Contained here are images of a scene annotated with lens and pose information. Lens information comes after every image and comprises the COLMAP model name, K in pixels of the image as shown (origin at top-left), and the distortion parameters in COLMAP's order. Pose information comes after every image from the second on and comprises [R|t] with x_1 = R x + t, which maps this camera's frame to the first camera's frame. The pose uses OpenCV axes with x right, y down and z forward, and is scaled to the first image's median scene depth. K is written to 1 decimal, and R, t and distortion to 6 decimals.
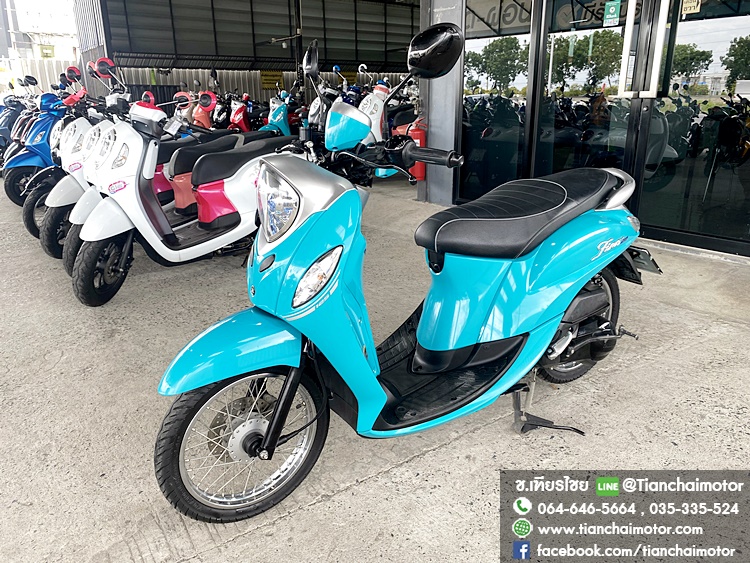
lens RADIAL K [[571.8, 0, 373.0], [0, 571.8, 280.8], [0, 0, 1]] dist [0.005280, -0.010003]
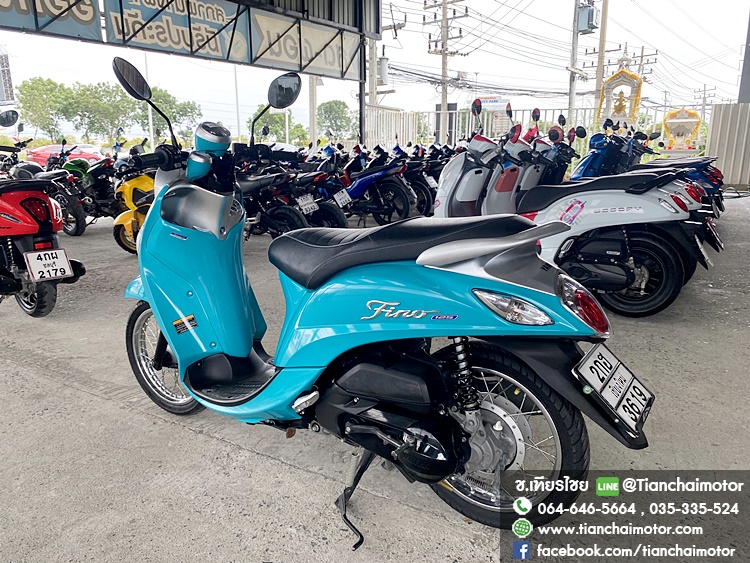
lens RADIAL K [[571.8, 0, 373.0], [0, 571.8, 280.8], [0, 0, 1]] dist [0.005280, -0.010003]
pose [[0.393876, 0.211818, -0.894424, 1.005408], [-0.278180, 0.954921, 0.103644, -0.159337], [0.876058, 0.207988, 0.435044, 0.634121]]
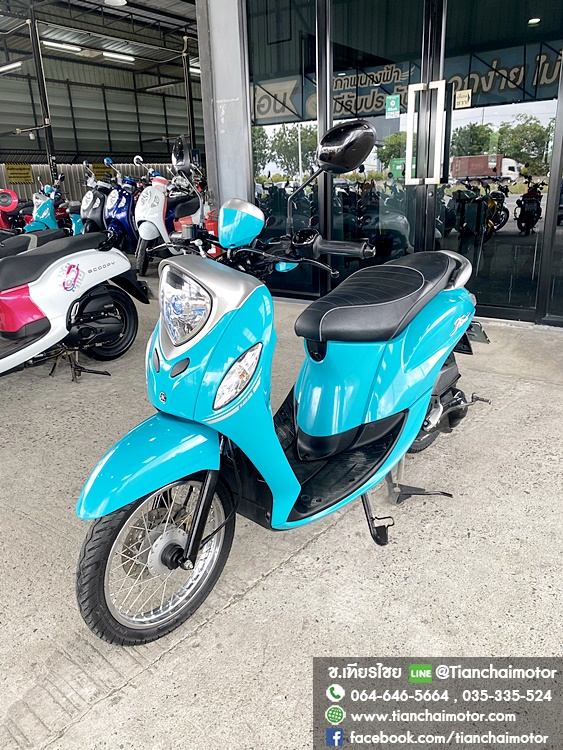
lens RADIAL K [[571.8, 0, 276.1], [0, 571.8, 372.4], [0, 0, 1]] dist [0.005280, -0.010003]
pose [[0.968375, -0.099544, 0.228783, -0.183527], [0.098881, 0.994995, 0.014387, -0.014816], [-0.229070, 0.008690, 0.973371, 0.015742]]
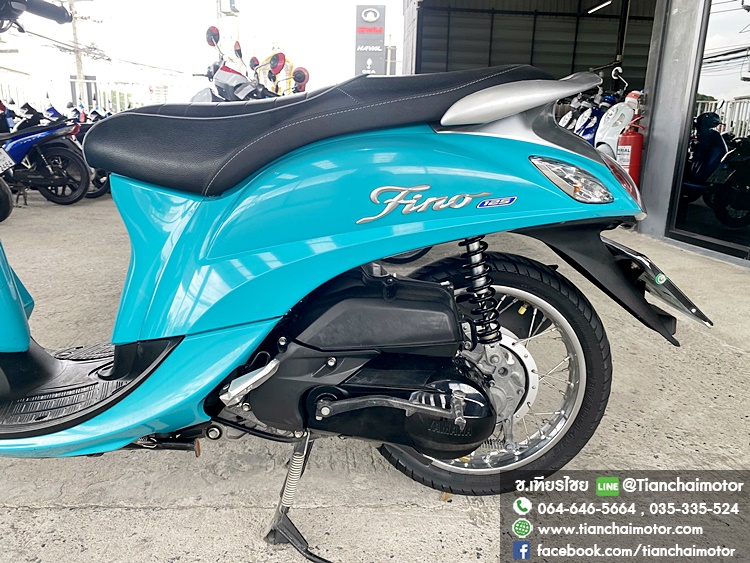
lens RADIAL K [[569.5, 0, 366.2], [0, 569.5, 282.7], [0, 0, 1]] dist [0.008334, -0.002793]
pose [[0.833973, 0.160301, -0.528009, 0.604923], [-0.196517, 0.980418, -0.012741, 0.016042], [0.515627, 0.114388, 0.849143, 0.584006]]
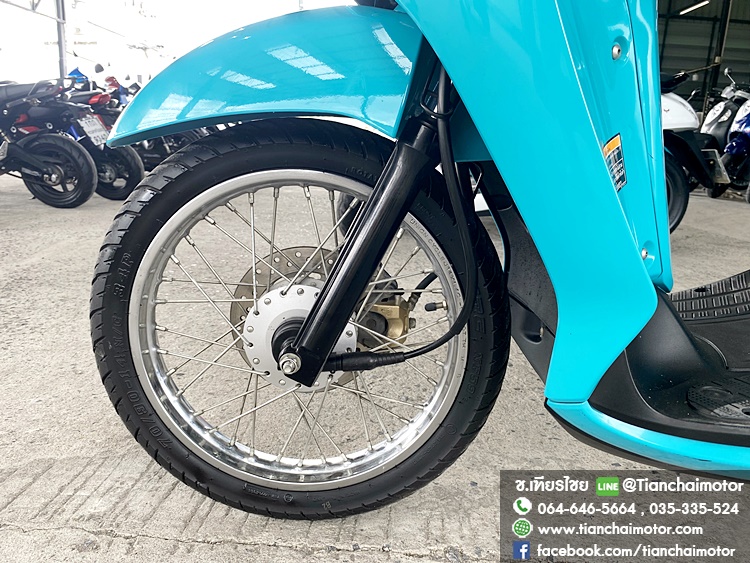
lens RADIAL K [[571.8, 0, 373.0], [0, 571.8, 280.8], [0, 0, 1]] dist [0.005280, -0.010003]
pose [[0.800208, 0.181171, -0.571703, 0.059378], [-0.233848, 0.972082, -0.019265, 0.187217], [0.552252, 0.149107, 0.820234, 0.539641]]
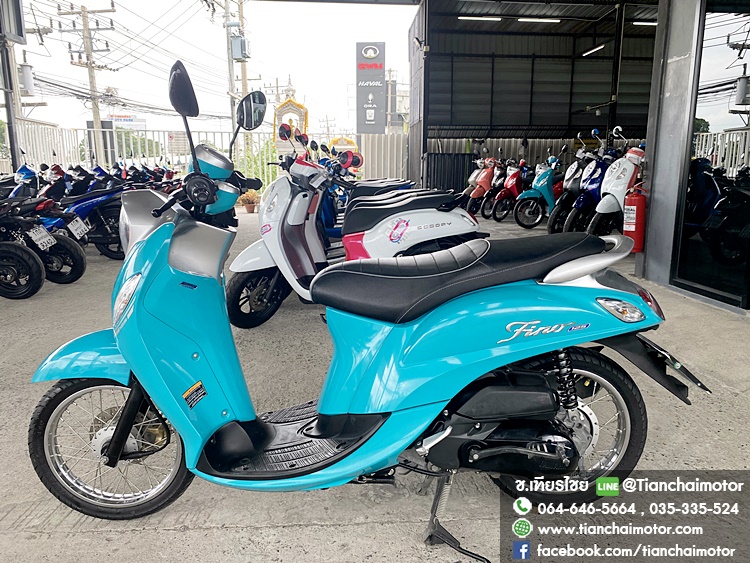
lens RADIAL K [[568.0, 0, 375.0], [0, 568.0, 281.5], [0, 0, 1]] dist [0.005438, -0.004383]
pose [[0.842259, 0.110897, -0.527544, 0.605508], [-0.168655, 0.983693, -0.062482, -0.039080], [0.512012, 0.141599, 0.847227, 0.232046]]
